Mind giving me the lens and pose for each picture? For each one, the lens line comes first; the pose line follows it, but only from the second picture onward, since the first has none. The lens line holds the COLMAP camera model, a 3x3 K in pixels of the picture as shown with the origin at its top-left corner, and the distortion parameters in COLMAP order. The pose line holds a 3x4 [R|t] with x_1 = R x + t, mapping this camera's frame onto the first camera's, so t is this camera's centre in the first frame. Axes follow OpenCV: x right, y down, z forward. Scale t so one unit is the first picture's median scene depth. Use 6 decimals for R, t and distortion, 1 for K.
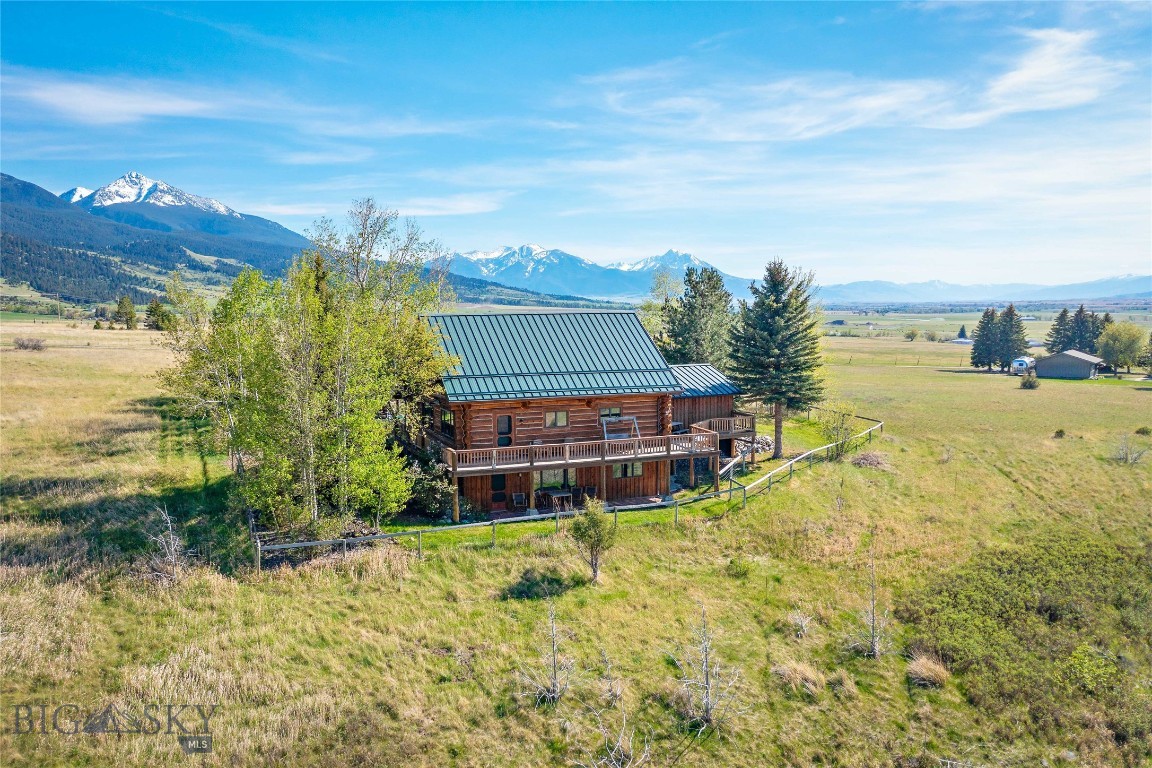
lens RADIAL K [[905.1, 0, 576.0], [0, 905.1, 384.0], [0, 0, 1]] dist [-0.019662, 0.004396]
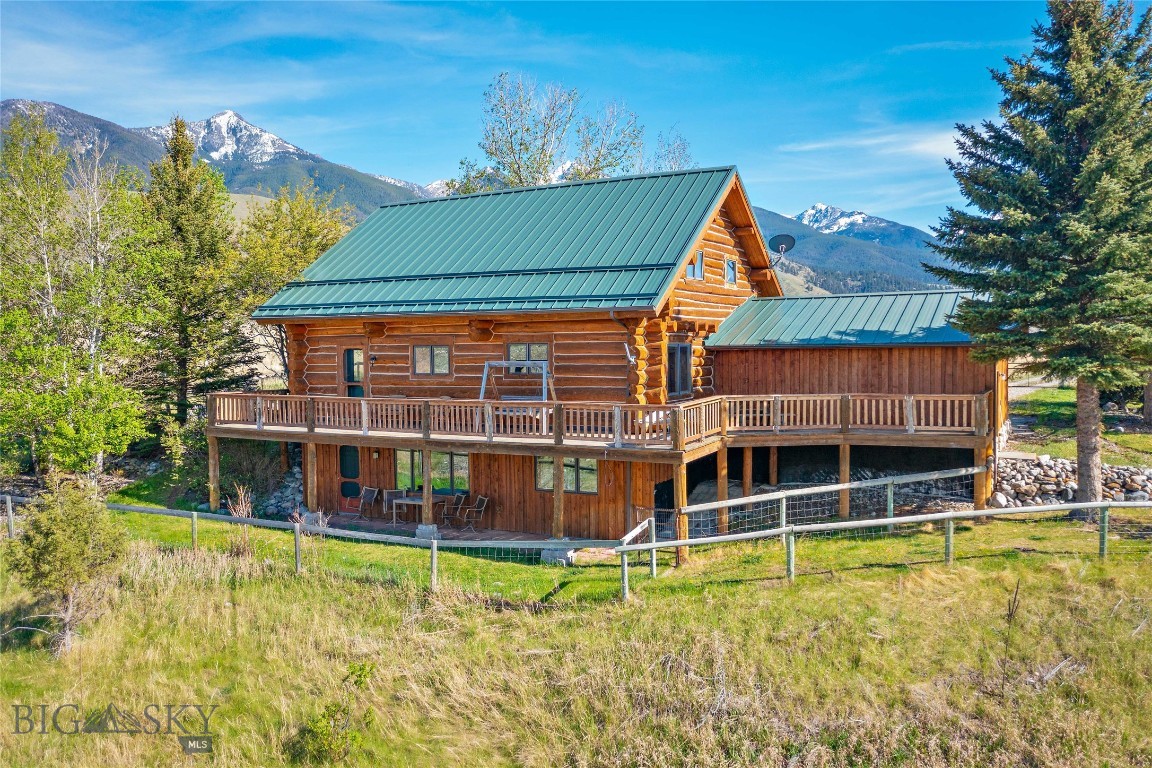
lens RADIAL K [[905.1, 0, 576.0], [0, 905.1, 384.0], [0, 0, 1]] dist [-0.019662, 0.004396]
pose [[0.622471, 0.031665, -0.782002, 0.446508], [-0.060360, 0.998147, -0.007629, 0.051668], [0.780311, 0.051951, 0.623230, 0.735497]]
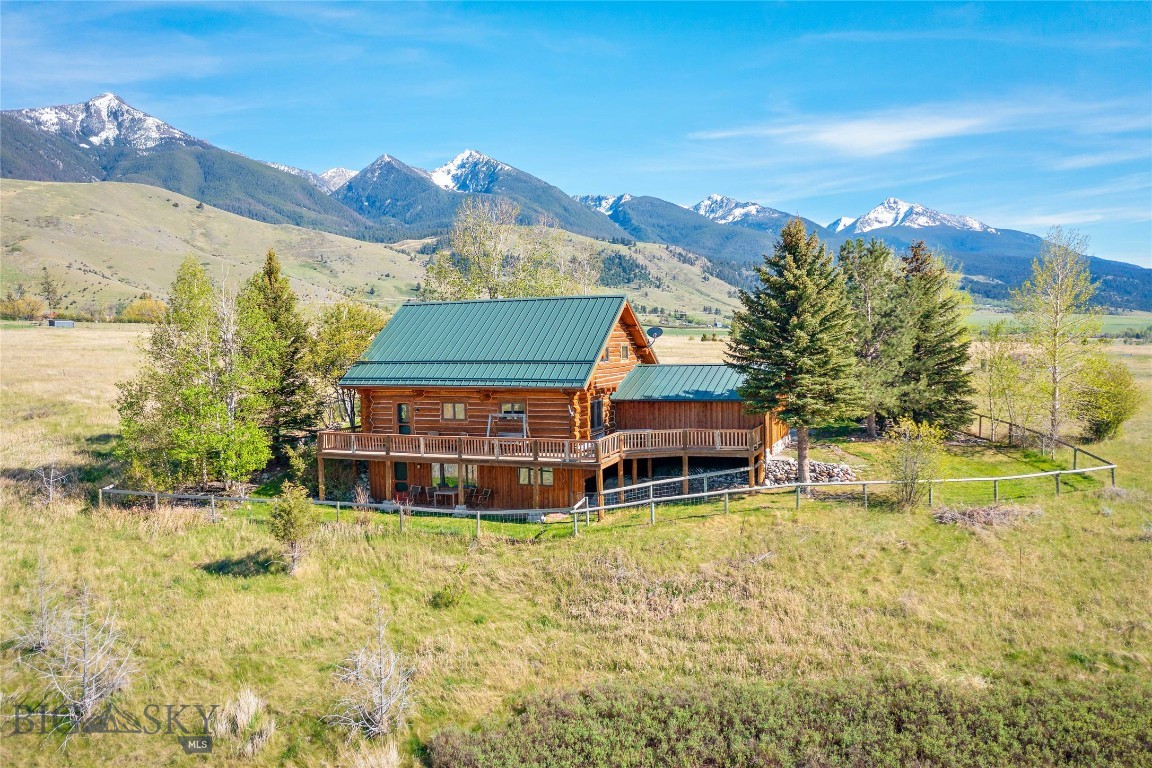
lens RADIAL K [[905.1, 0, 576.0], [0, 905.1, 384.0], [0, 0, 1]] dist [-0.019662, 0.004396]
pose [[0.703533, 0.030785, -0.709995, 0.716289], [-0.045188, 0.998977, -0.001462, 0.007142], [0.709224, 0.033112, 0.704205, 0.440006]]
